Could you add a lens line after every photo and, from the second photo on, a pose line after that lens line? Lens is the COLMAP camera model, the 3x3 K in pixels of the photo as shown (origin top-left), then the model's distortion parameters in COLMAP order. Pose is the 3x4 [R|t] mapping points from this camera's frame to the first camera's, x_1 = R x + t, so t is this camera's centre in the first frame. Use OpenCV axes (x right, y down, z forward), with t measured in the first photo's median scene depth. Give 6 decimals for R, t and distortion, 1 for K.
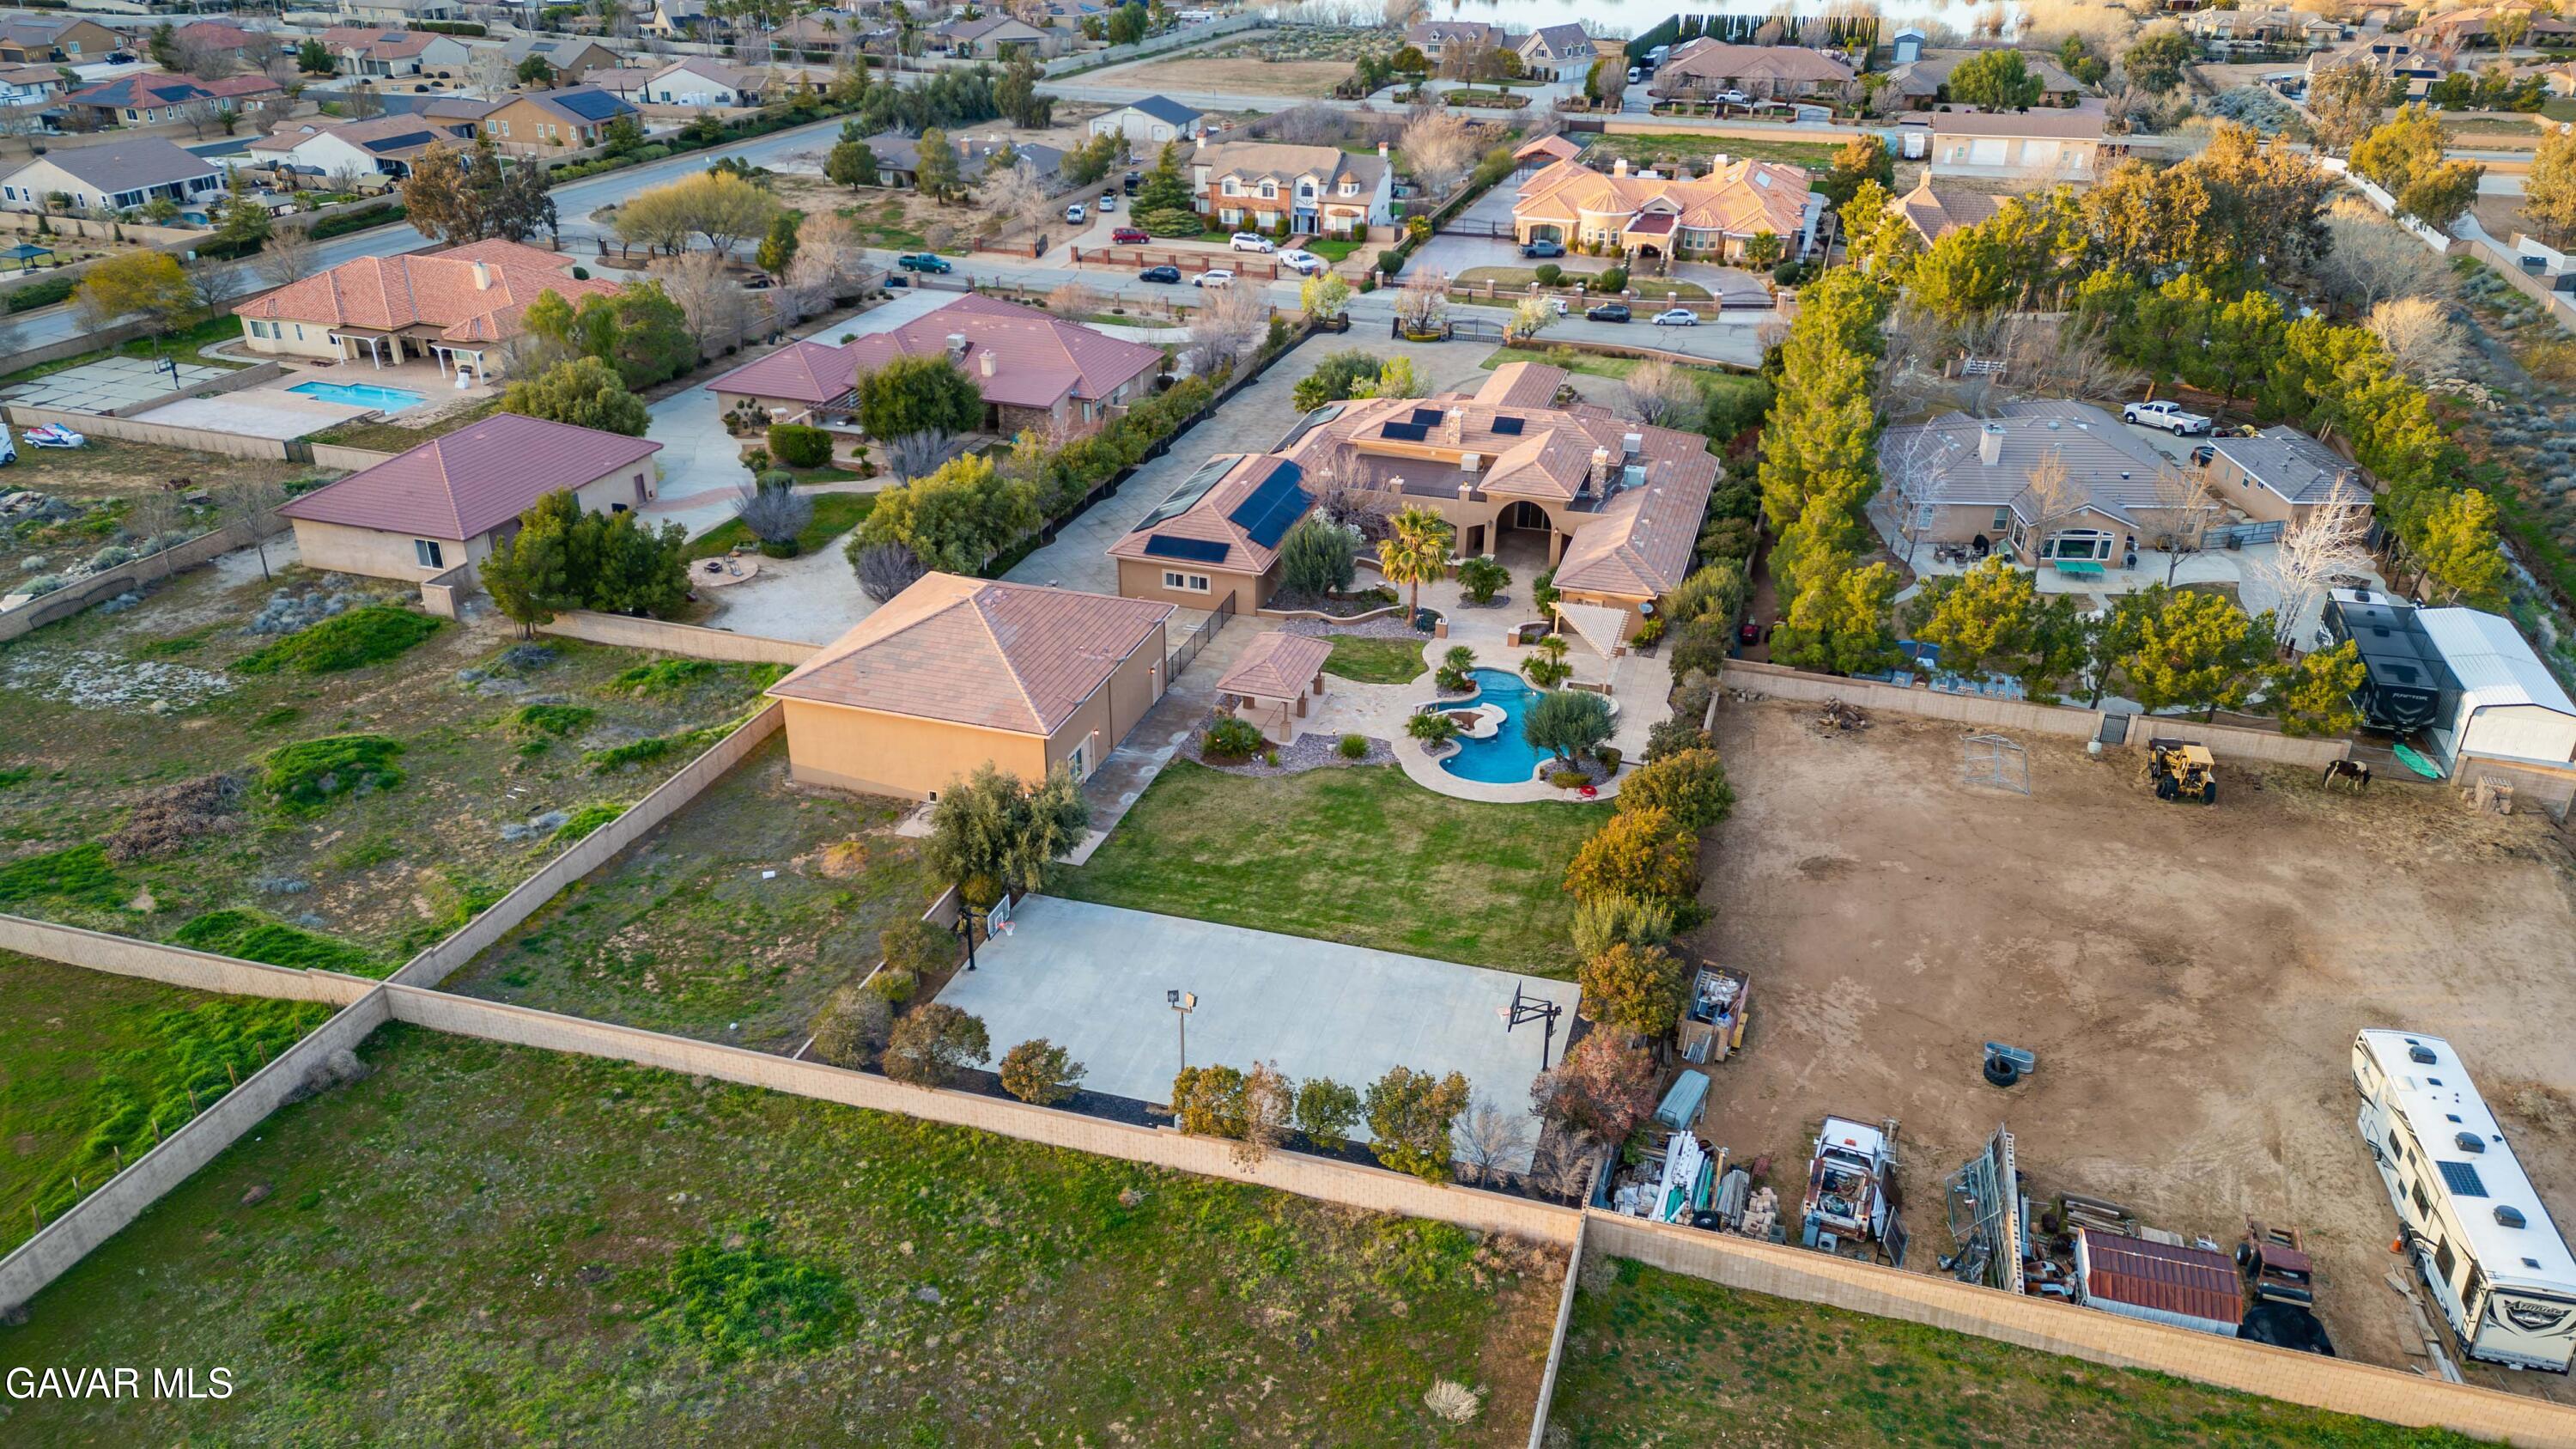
lens RADIAL K [[1814.6, 0, 1288.0], [0, 1814.6, 724.5], [0, 0, 1]] dist [0.103042, -0.080980]
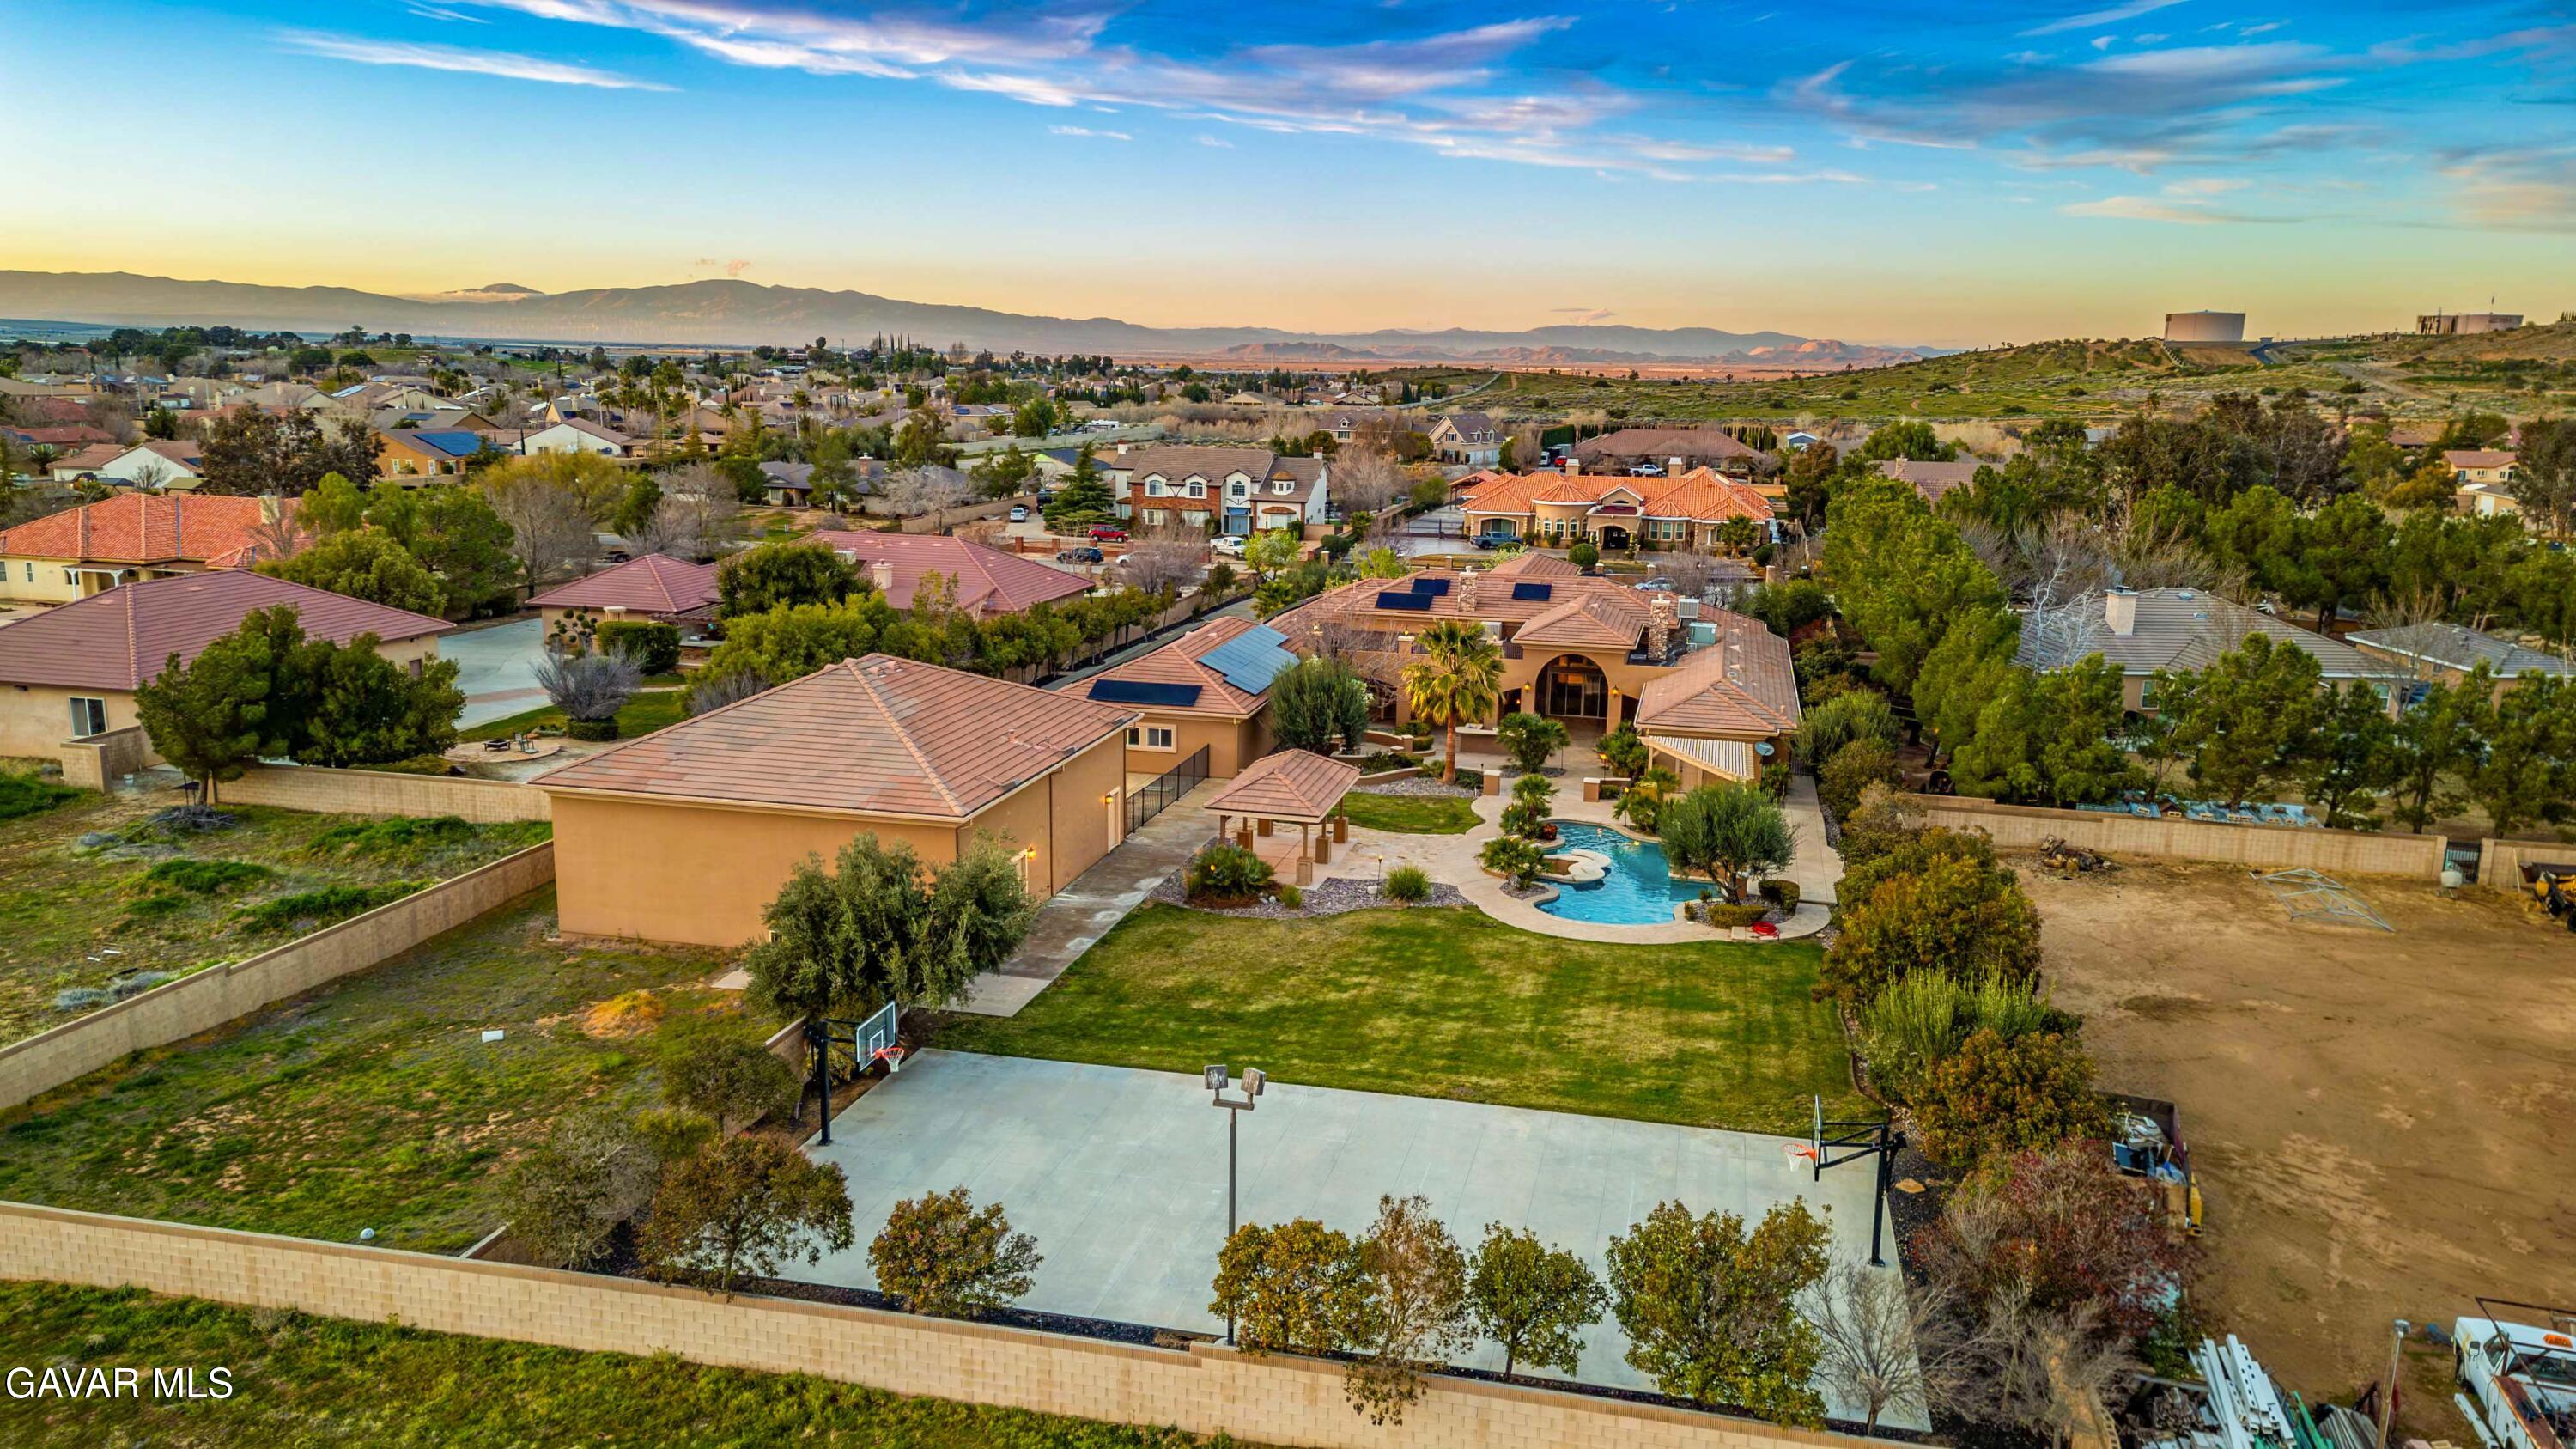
lens RADIAL K [[1819.0, 0, 1288.0], [0, 1819.0, 724.5], [0, 0, 1]] dist [0.080616, -0.044443]
pose [[0.998043, -0.007362, 0.062099, -0.052865], [0.022758, 0.967710, -0.251037, 0.129711], [-0.058246, 0.251959, 0.965984, 0.336599]]
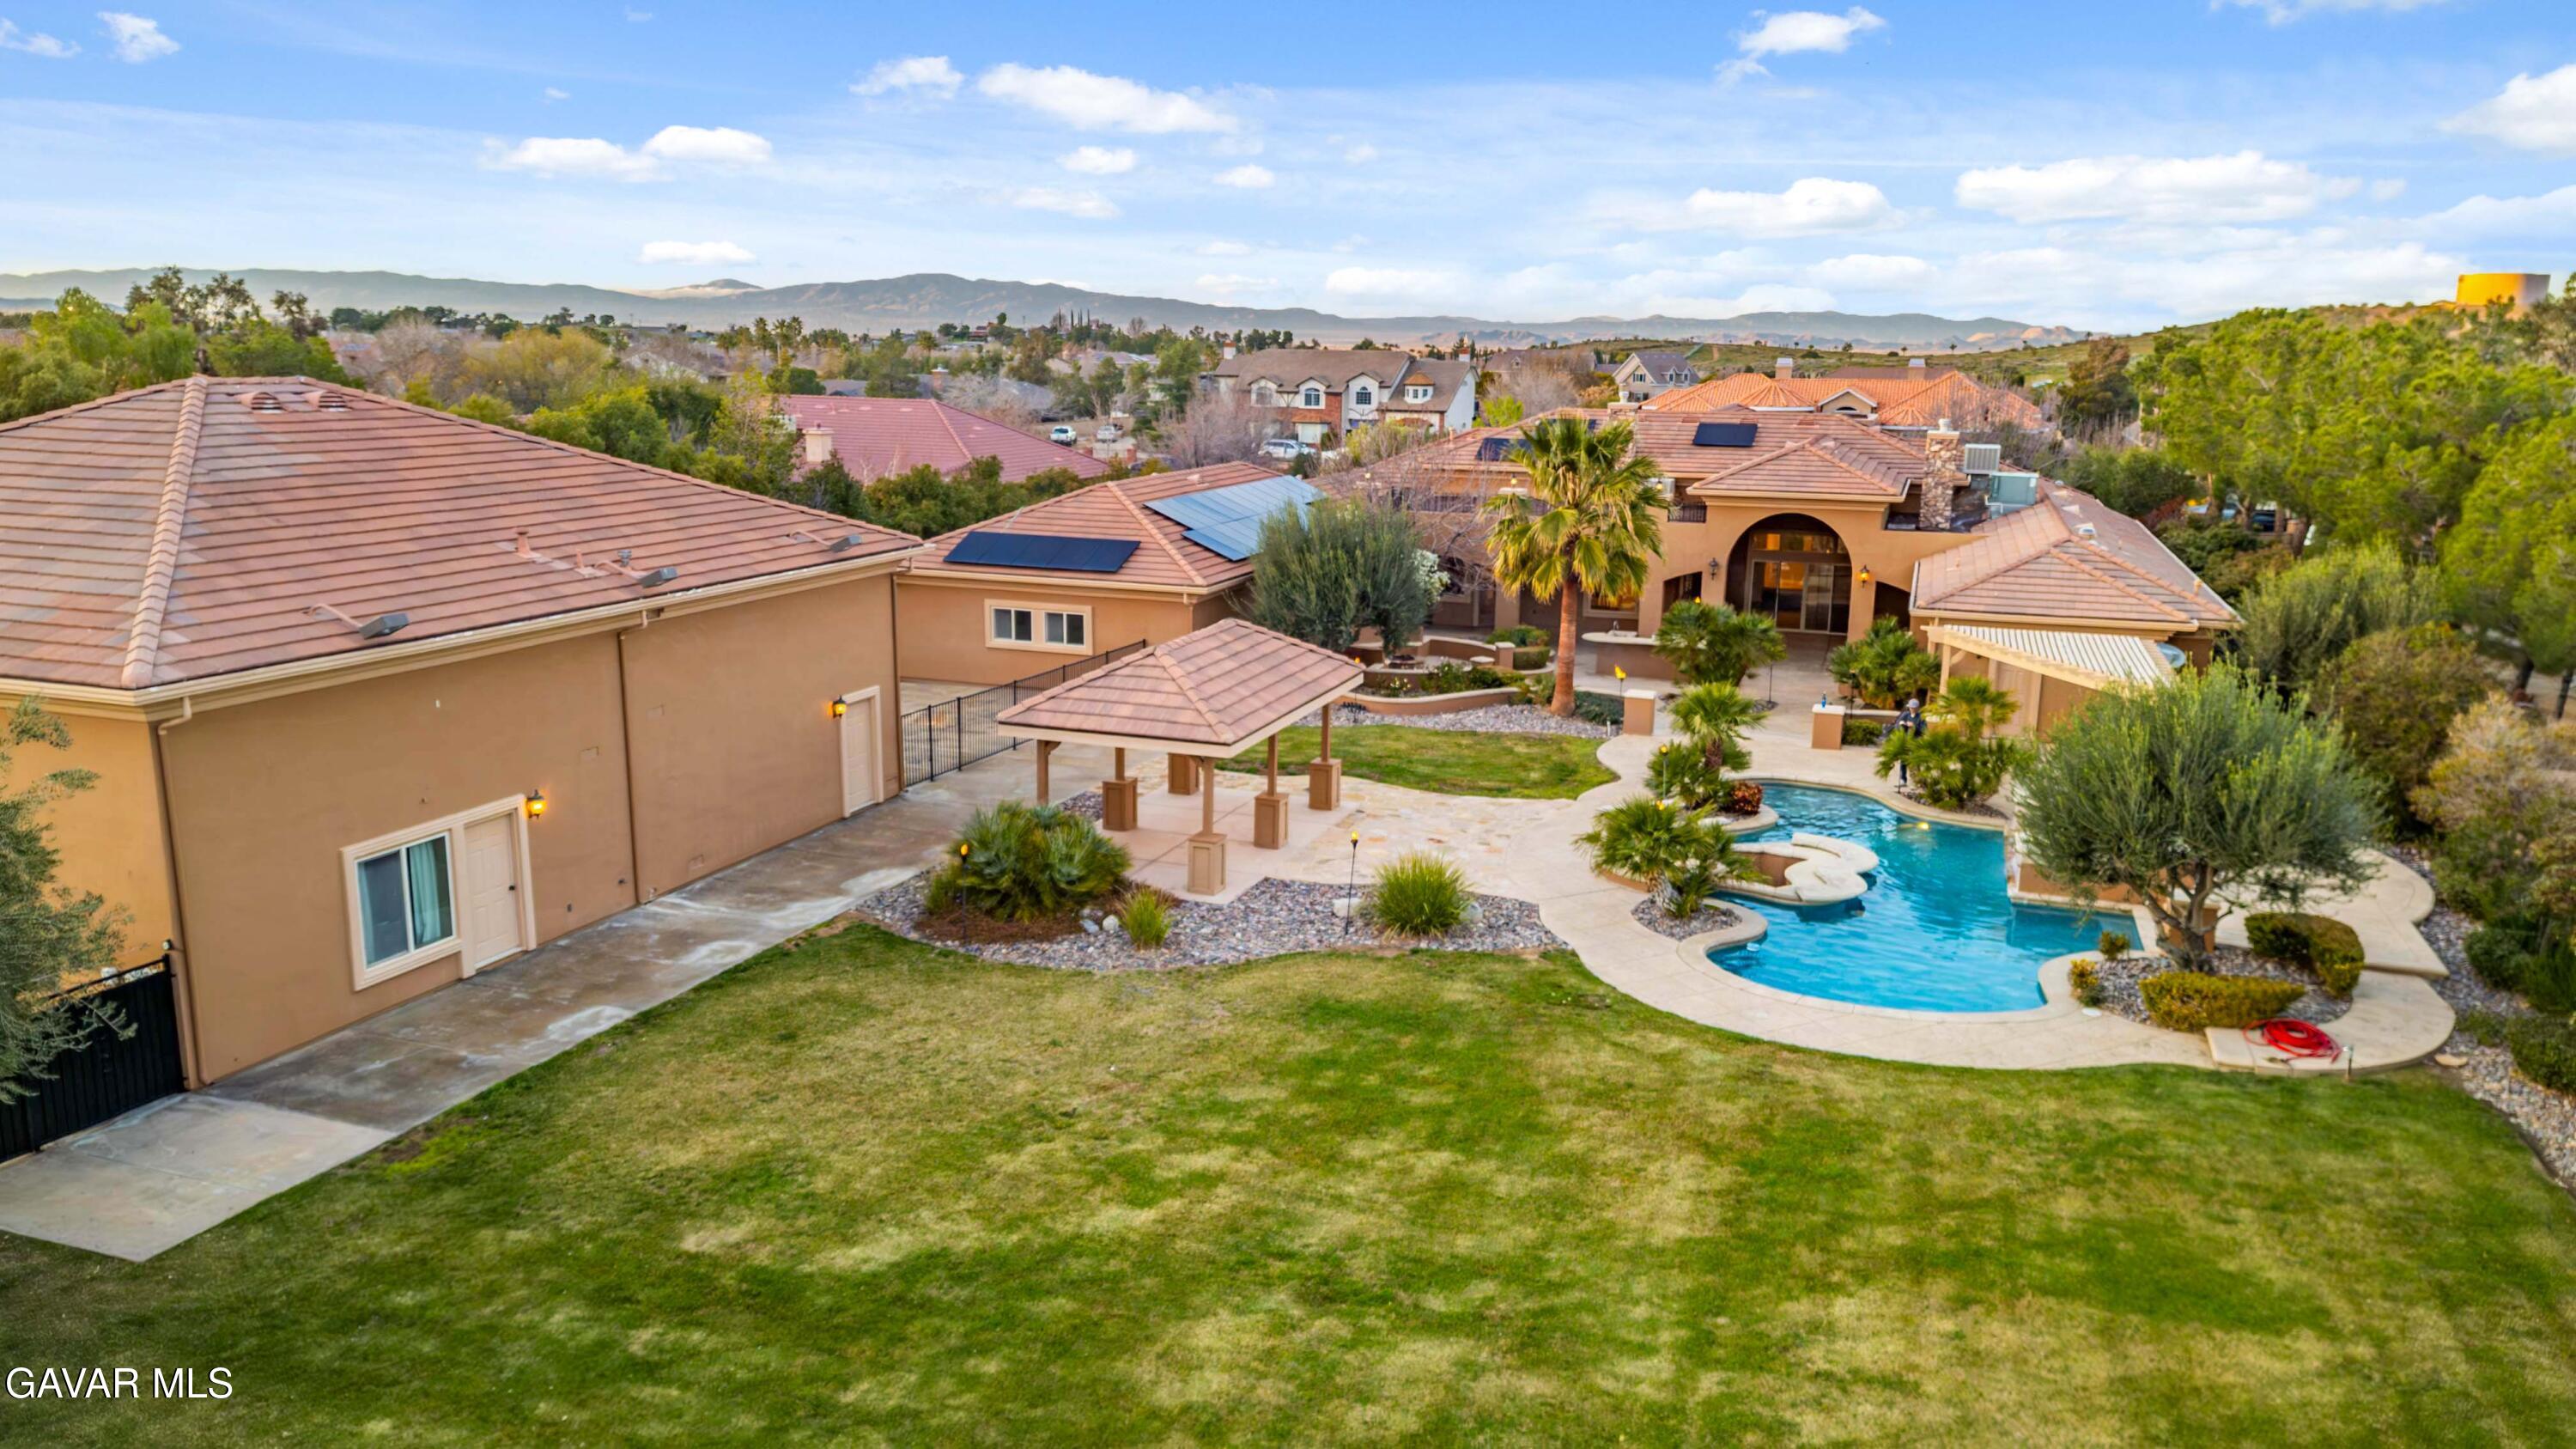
lens RADIAL K [[1819.0, 0, 1288.0], [0, 1819.0, 724.5], [0, 0, 1]] dist [0.080616, -0.044443]
pose [[0.999089, 0.010977, -0.041247, 0.027357], [-0.020842, 0.968786, -0.247022, 0.062461], [0.037248, 0.247657, 0.968132, 0.719465]]
